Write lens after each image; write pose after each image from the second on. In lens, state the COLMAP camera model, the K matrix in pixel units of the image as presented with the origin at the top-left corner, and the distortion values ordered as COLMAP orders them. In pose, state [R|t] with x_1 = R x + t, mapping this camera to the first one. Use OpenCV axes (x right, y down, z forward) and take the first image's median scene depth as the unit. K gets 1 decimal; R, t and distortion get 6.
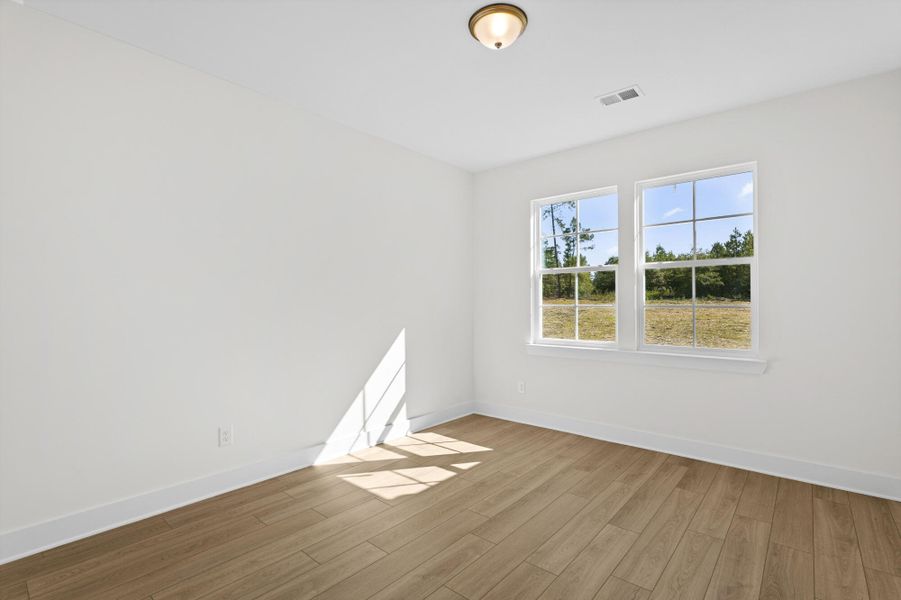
lens RADIAL K [[418.7, 0, 453.0], [0, 418.7, 313.5], [0, 0, 1]] dist [-0.011442, 0.000910]
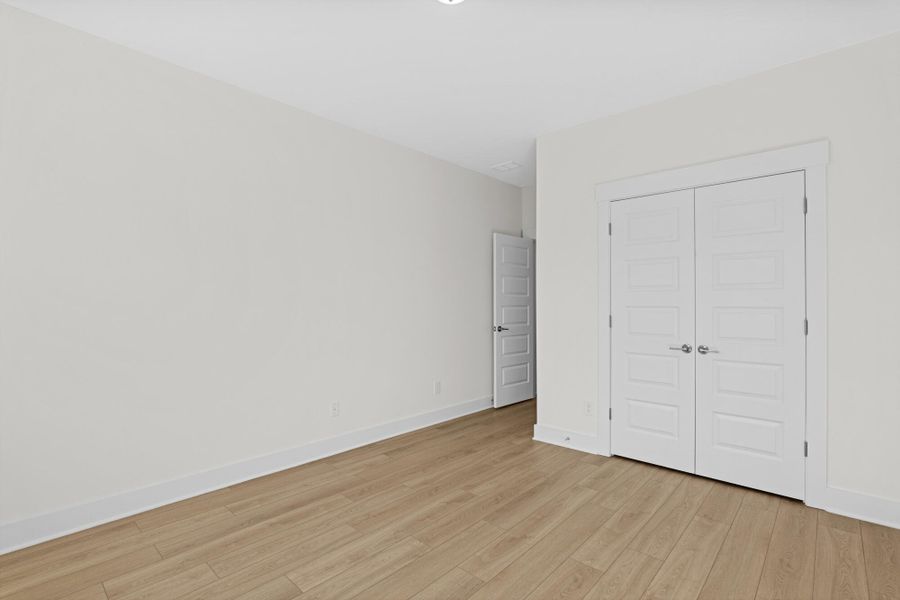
lens RADIAL K [[418.2, 0, 452.5], [0, 418.2, 313.5], [0, 0, 1]] dist [-0.011442, 0.000910]
pose [[-0.999480, 0.003205, 0.032089, 0.089322], [0.004157, 0.999552, 0.029632, -0.025794], [-0.031980, 0.029750, -0.999046, 2.035944]]
